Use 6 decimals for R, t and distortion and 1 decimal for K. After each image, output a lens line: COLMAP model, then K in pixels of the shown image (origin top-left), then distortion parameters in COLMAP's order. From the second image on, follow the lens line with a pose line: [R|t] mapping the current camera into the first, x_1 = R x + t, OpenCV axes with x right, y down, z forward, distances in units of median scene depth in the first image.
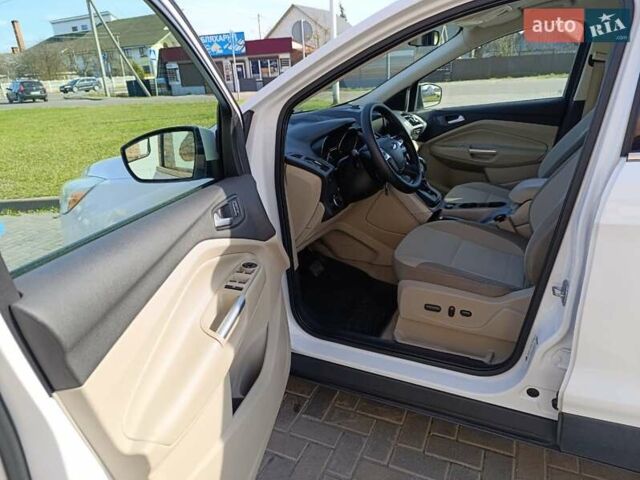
lens RADIAL K [[434.4, 0, 324.2], [0, 434.4, 240.3], [0, 0, 1]] dist [-0.002925, -0.002904]
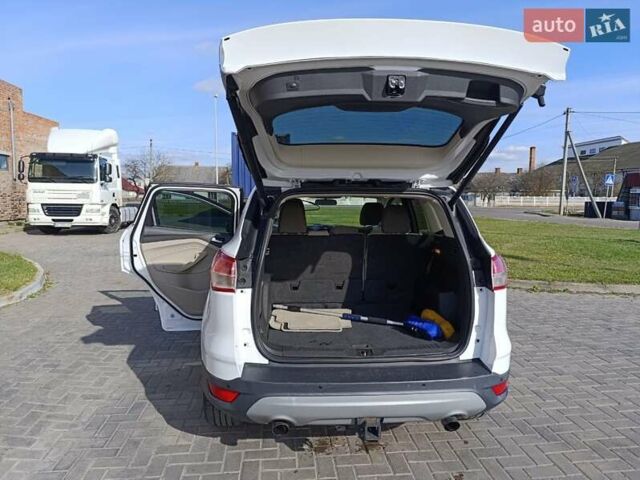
lens RADIAL K [[434.4, 0, 324.2], [0, 434.4, 240.3], [0, 0, 1]] dist [-0.002925, -0.002904]
pose [[0.523537, 0.143601, -0.839814, 0.102376], [-0.349332, 0.935211, -0.057860, -0.003371], [0.777094, 0.323666, 0.539782, -0.016037]]
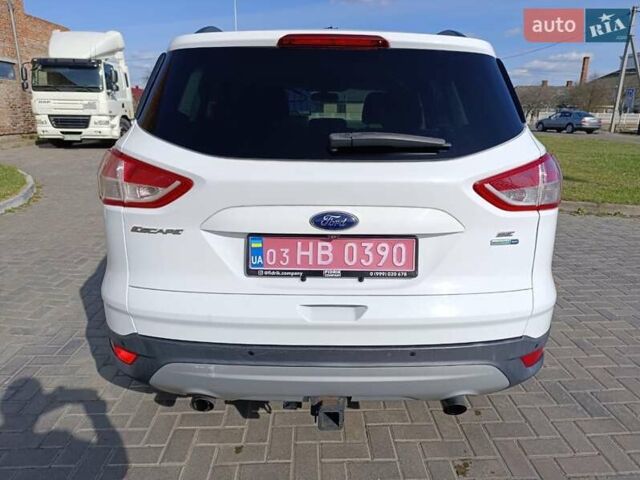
lens RADIAL K [[434.4, 0, 324.2], [0, 434.4, 240.3], [0, 0, 1]] dist [-0.002925, -0.002904]
pose [[0.462812, 0.304623, -0.832472, 0.090213], [-0.359644, 0.922865, 0.137756, -0.004512], [0.810223, 0.235639, 0.536669, 0.000341]]
